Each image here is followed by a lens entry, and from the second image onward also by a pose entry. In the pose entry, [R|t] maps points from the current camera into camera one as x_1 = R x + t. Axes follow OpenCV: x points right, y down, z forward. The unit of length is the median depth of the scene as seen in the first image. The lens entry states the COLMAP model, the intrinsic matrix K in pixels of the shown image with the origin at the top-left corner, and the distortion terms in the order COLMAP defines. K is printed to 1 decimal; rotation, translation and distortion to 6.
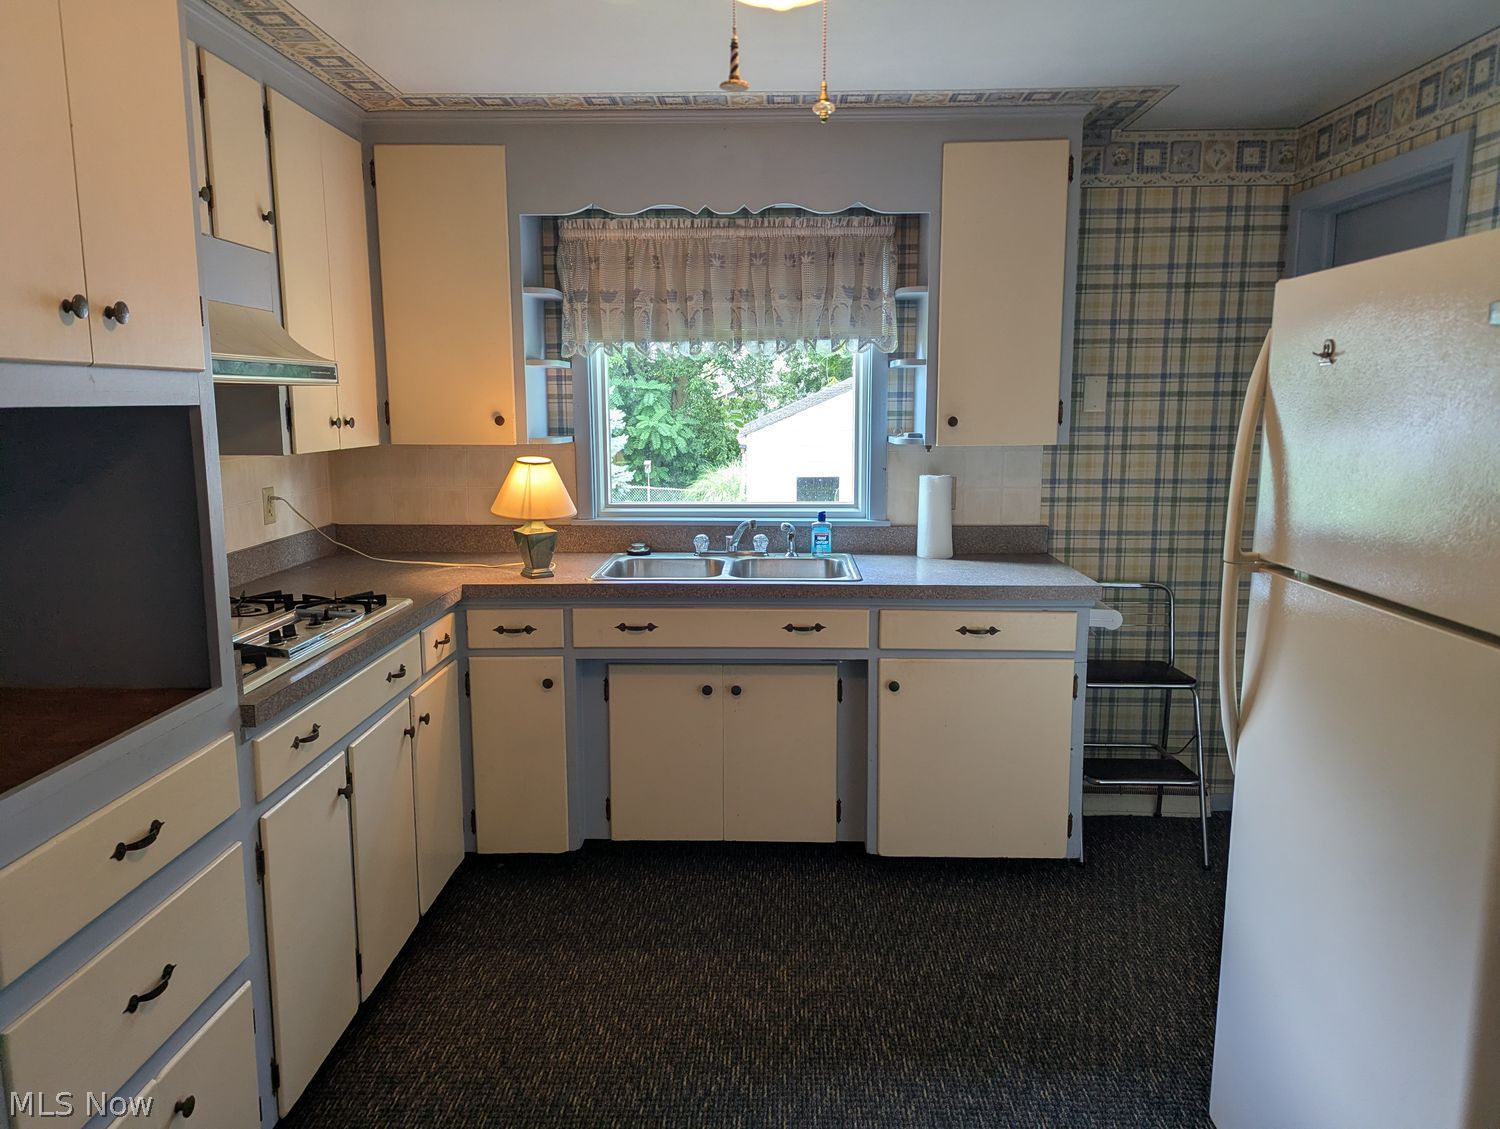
lens RADIAL K [[1044.1, 0, 750.0], [0, 1044.1, 564.5], [0, 0, 1]] dist [0.052240, -0.057288]
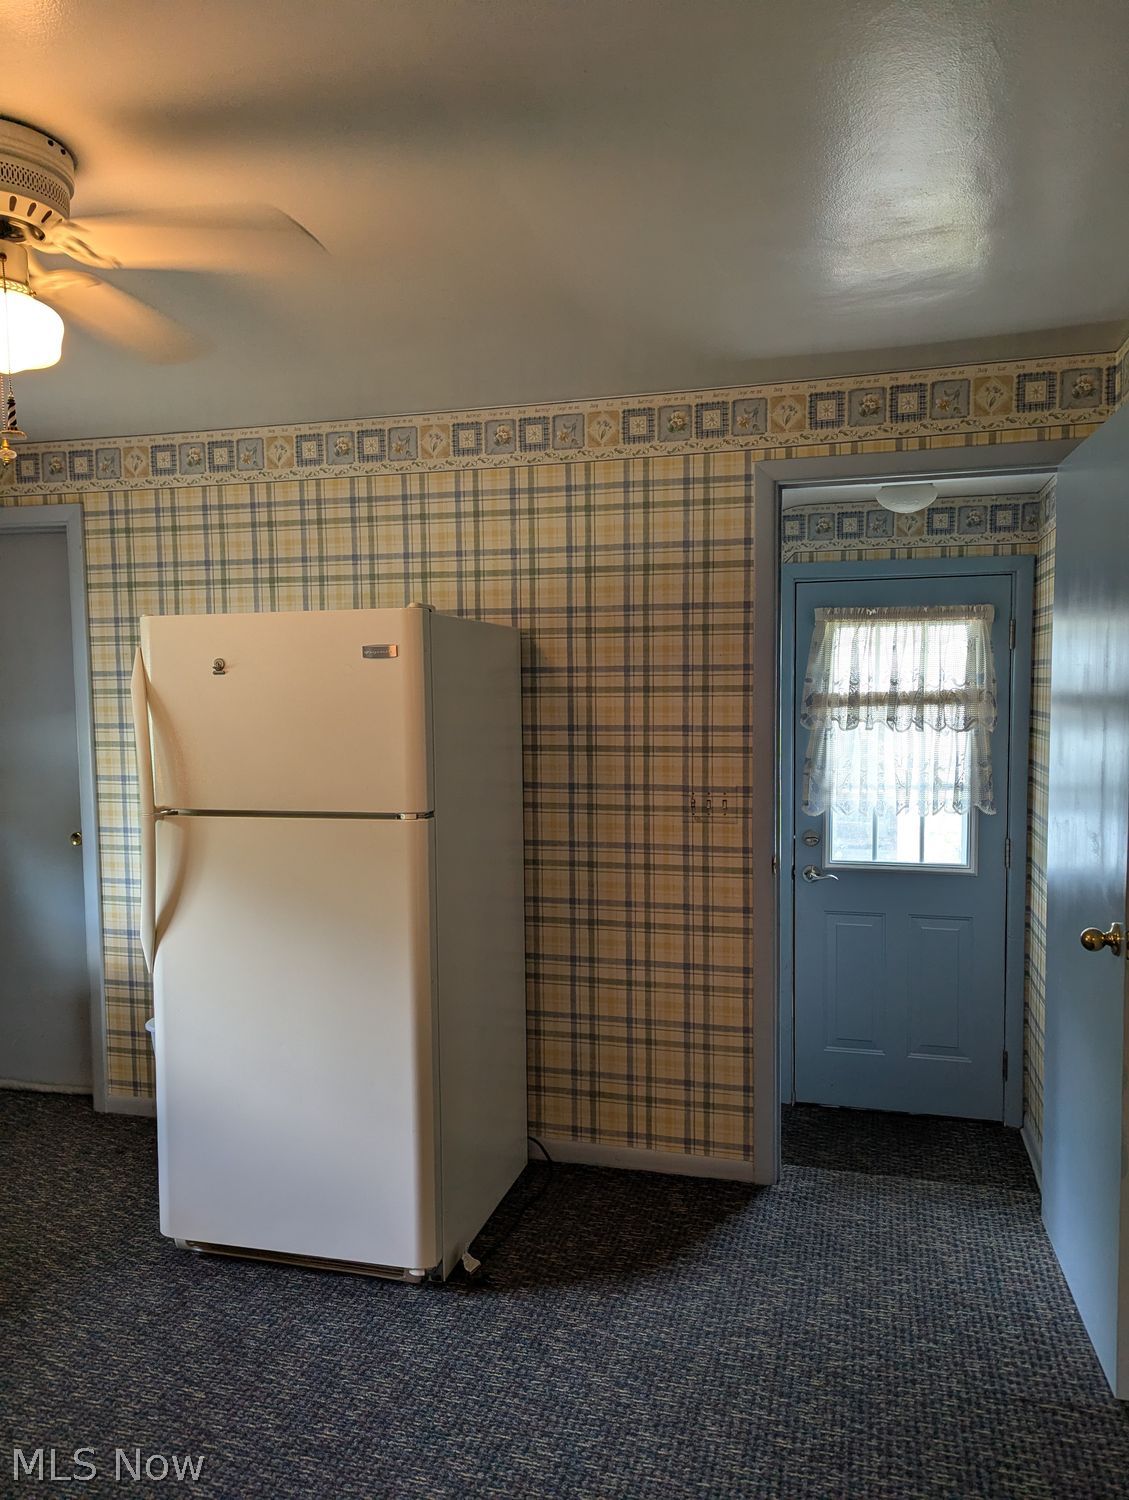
lens RADIAL K [[1030.2, 0, 561.5], [0, 1030.2, 777.2], [0, 0, 1]] dist [0.048624, -0.053568]
pose [[0.243940, -0.088467, 0.965747, -0.410484], [0.160408, 0.985794, 0.049786, -0.019029], [-0.956432, 0.142768, 0.254666, 0.075395]]
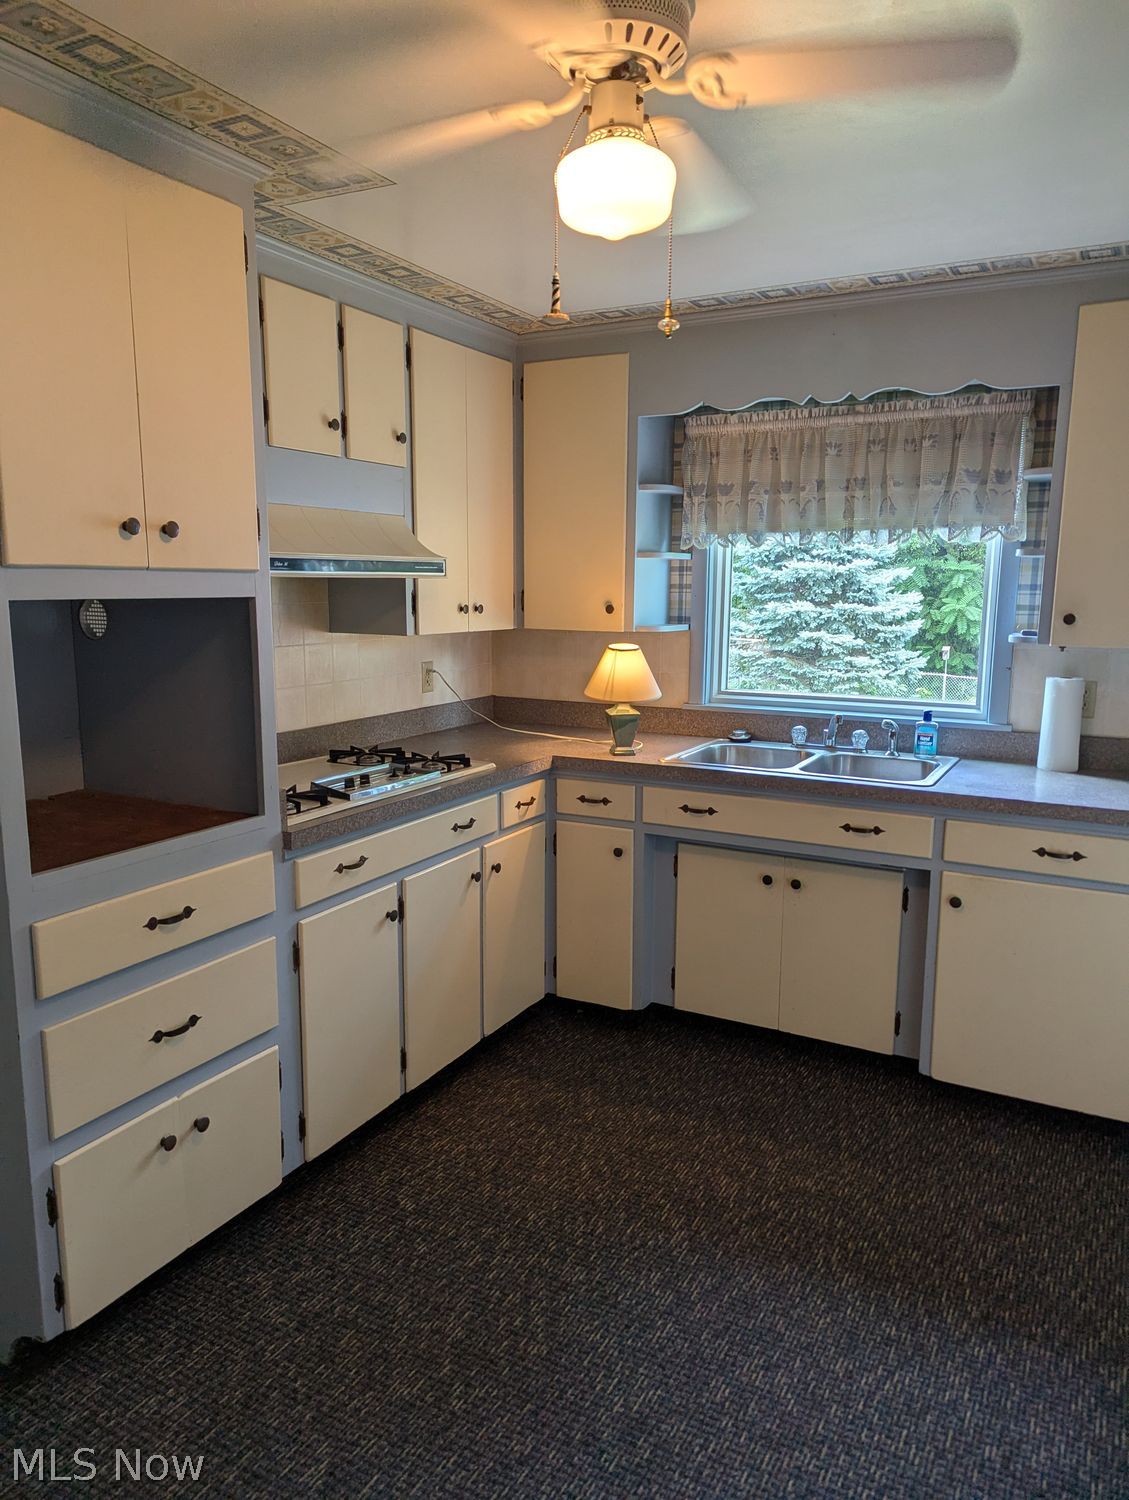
lens RADIAL K [[1044.1, 0, 567.2], [0, 1044.1, 752.9], [0, 0, 1]] dist [0.052240, -0.057288]
pose [[0.893498, 0.082656, -0.441394, 0.220053], [-0.078354, 0.996532, 0.028004, -0.014874], [0.442178, 0.009563, 0.896876, 0.001552]]
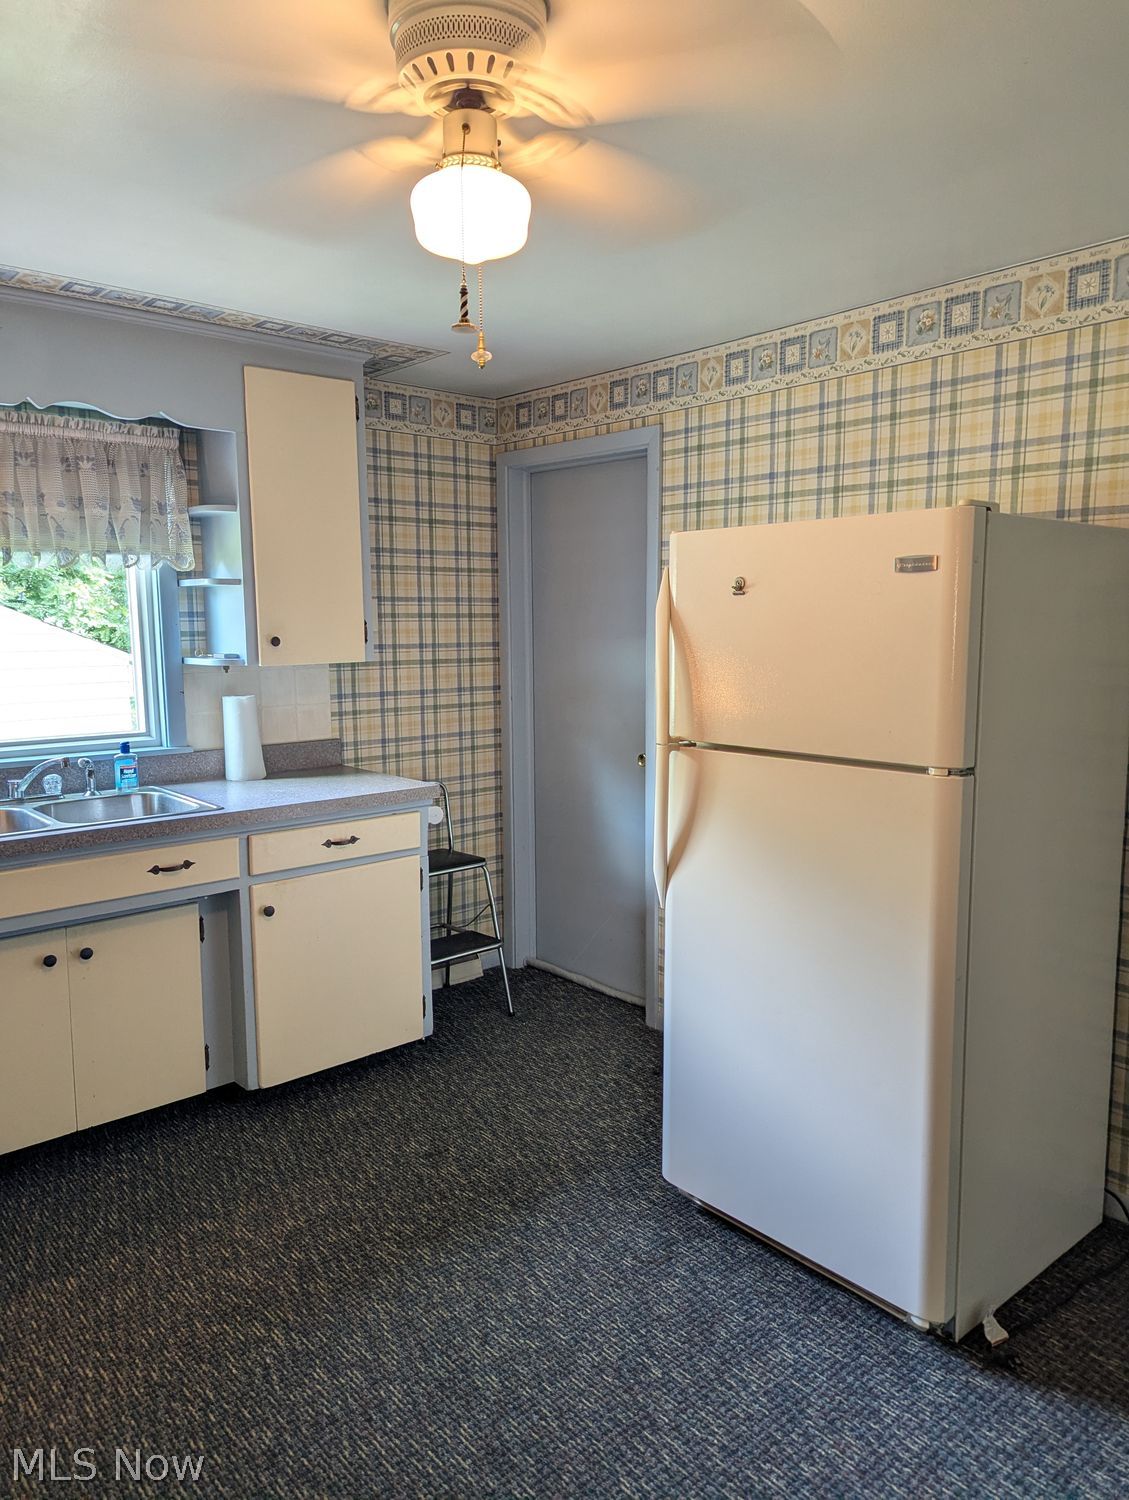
lens RADIAL K [[1042.3, 0, 574.8], [0, 1042.3, 752.0], [0, 0, 1]] dist [0.058559, -0.055685]
pose [[0.735322, -0.088440, 0.671922, -0.284776], [0.107227, 0.994143, 0.013507, -0.013743], [-0.669181, 0.062116, 0.740499, 0.066975]]
